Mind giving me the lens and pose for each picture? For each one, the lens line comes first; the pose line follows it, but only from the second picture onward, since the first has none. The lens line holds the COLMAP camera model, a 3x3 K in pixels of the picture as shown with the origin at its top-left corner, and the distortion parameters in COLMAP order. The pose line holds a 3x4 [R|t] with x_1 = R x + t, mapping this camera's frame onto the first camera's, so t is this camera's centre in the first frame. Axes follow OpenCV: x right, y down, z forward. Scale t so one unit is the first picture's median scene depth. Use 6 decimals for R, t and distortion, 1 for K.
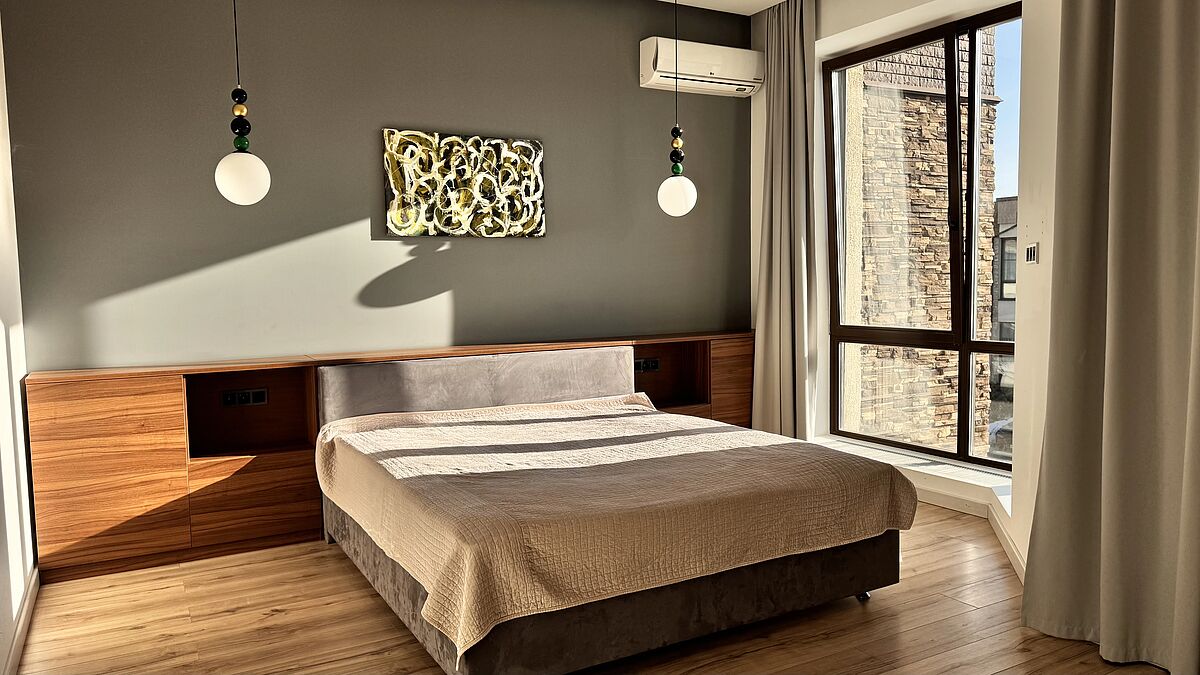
lens RADIAL K [[842.0, 0, 603.4], [0, 842.0, 341.3], [0, 0, 1]] dist [0.109994, -0.153808]
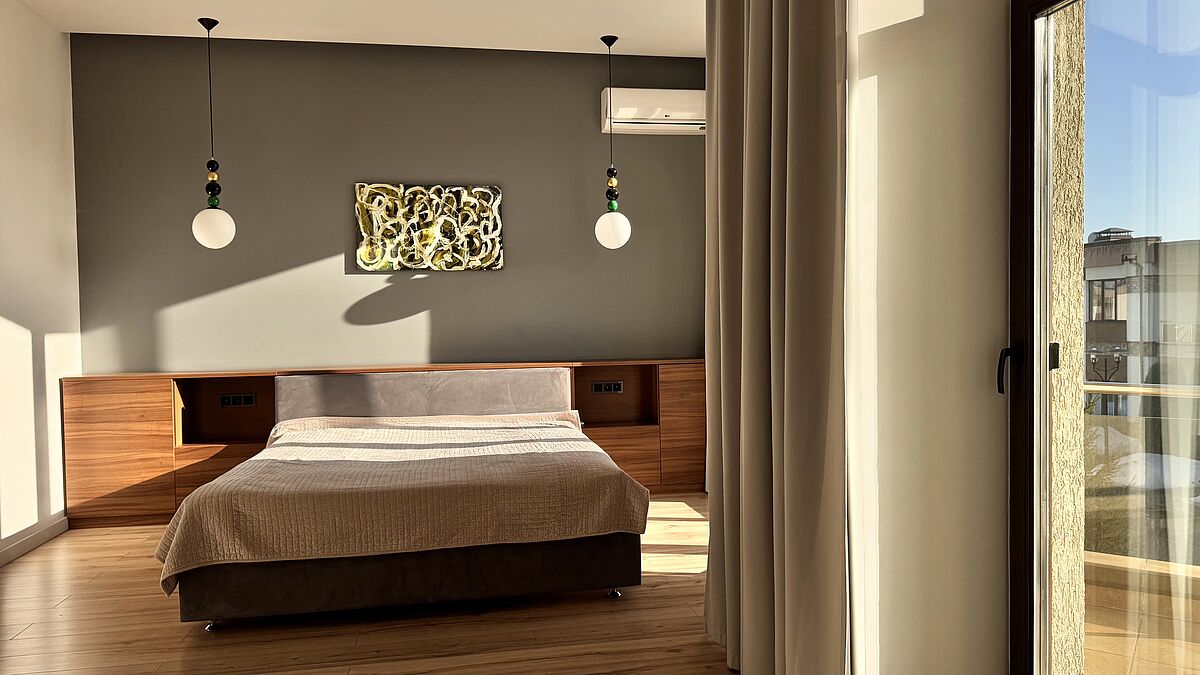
lens RADIAL K [[842.0, 0, 603.4], [0, 842.0, 341.3], [0, 0, 1]] dist [0.109994, -0.153808]
pose [[0.946708, 0.010581, -0.321920, 0.446194], [-0.024256, 0.998964, -0.038498, 0.013172], [0.321179, 0.044255, 0.945984, -0.024699]]
